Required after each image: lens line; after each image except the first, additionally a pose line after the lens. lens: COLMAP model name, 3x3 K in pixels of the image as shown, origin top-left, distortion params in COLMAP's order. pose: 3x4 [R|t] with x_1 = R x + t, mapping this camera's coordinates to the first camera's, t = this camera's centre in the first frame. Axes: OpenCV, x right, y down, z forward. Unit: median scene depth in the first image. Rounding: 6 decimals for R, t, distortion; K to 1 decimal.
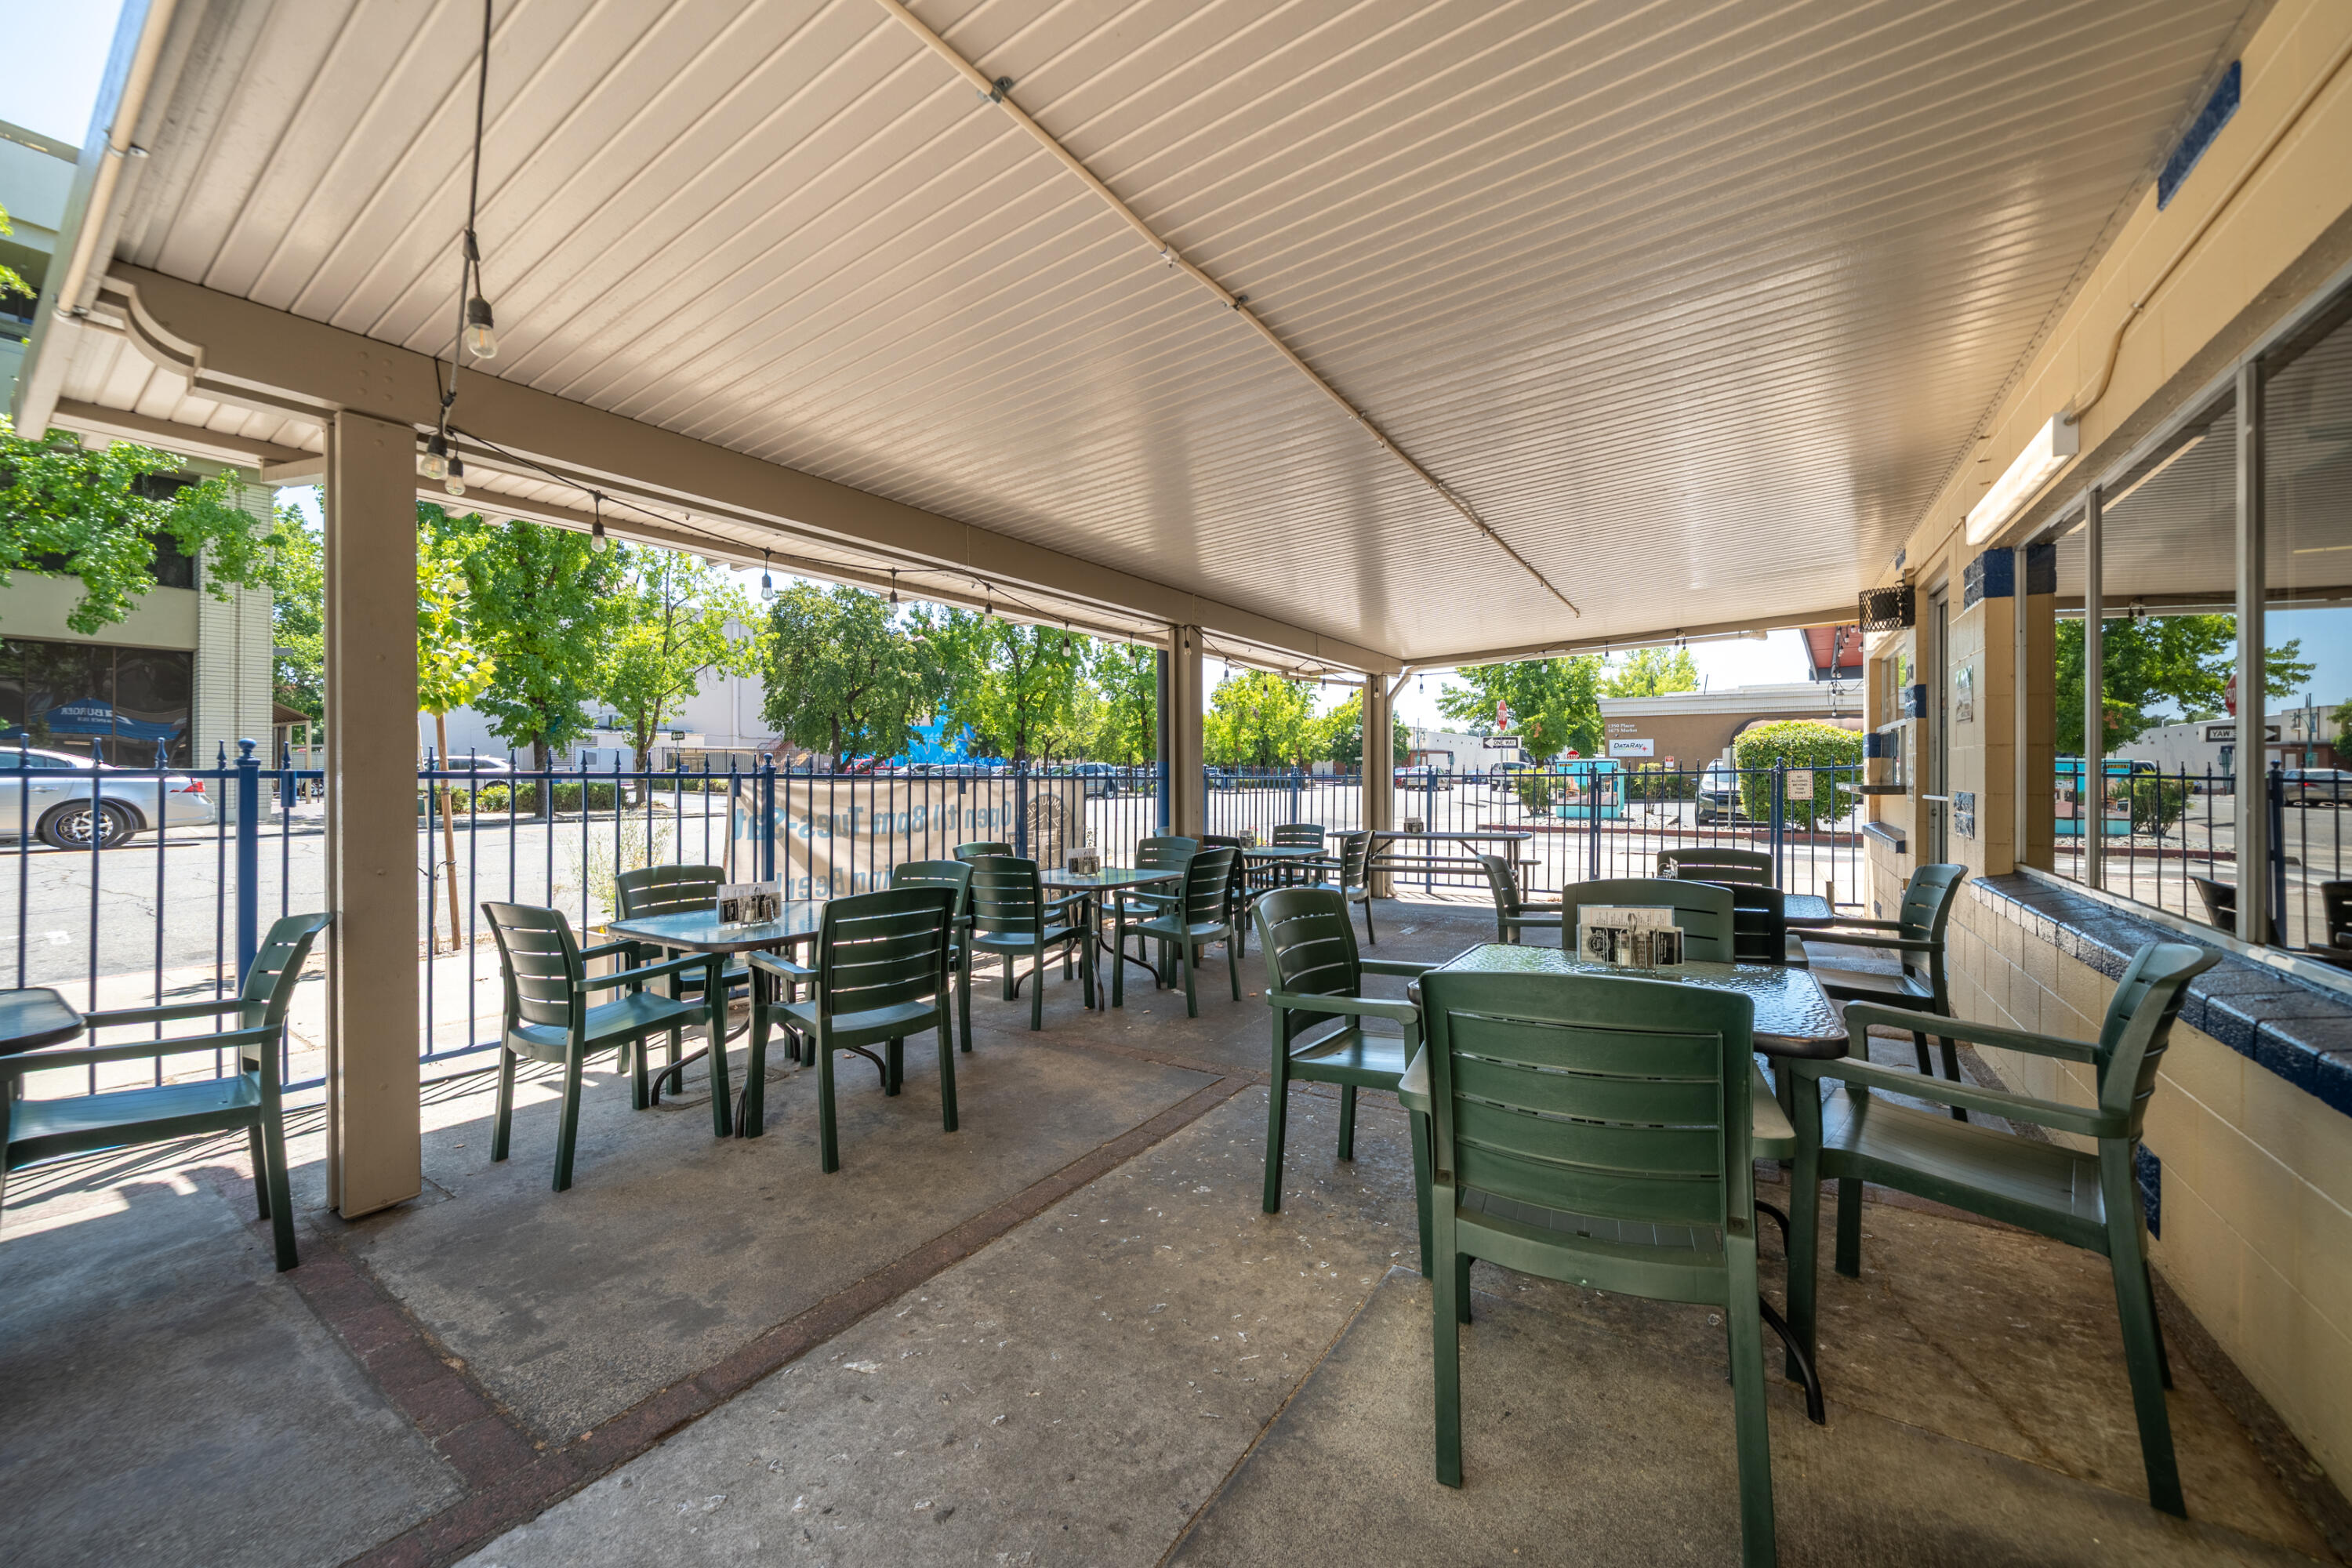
lens RADIAL K [[867.8, 0, 1176.0], [0, 867.8, 784.0], [0, 0, 1]] dist [-0.000034, 0.000051]
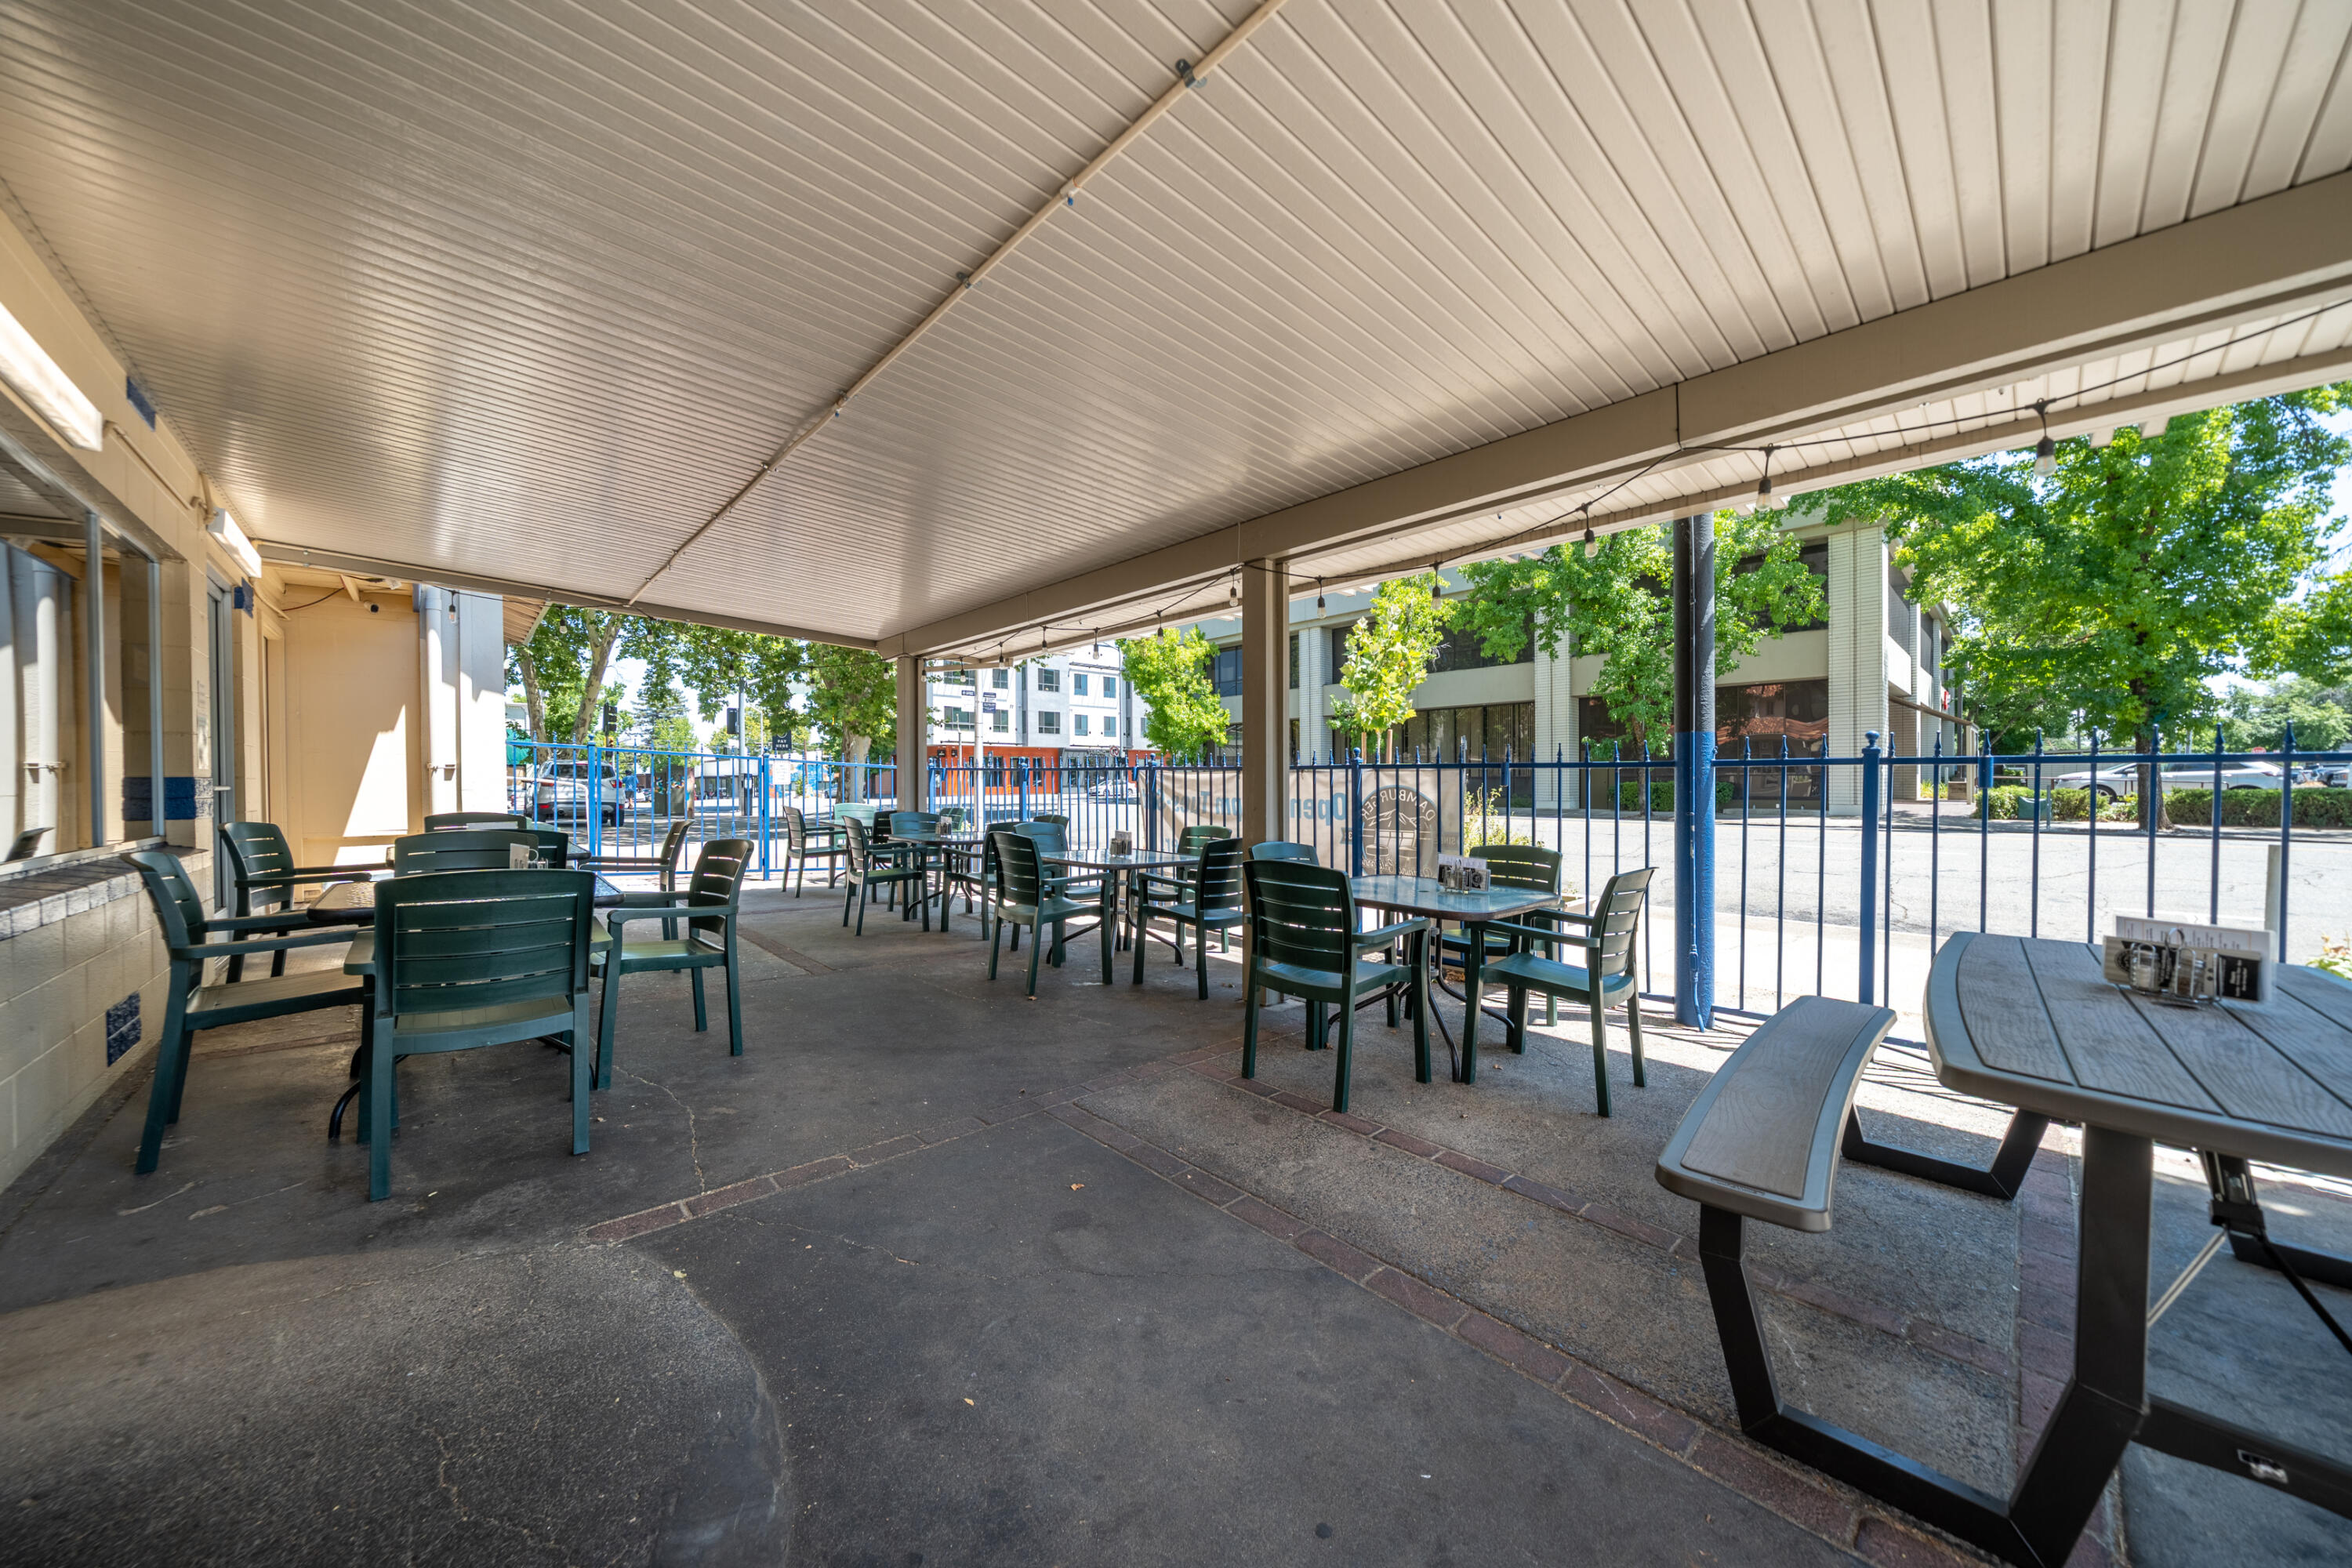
lens RADIAL K [[784.6, 0, 1176.0], [0, 784.6, 784.0], [0, 0, 1]] dist [0.000955, 0.000027]
pose [[-0.232610, 0.009743, -0.972521, 0.651391], [-0.010187, 0.999871, 0.012453, 0.002078], [0.972517, 0.012804, -0.232481, 1.032417]]
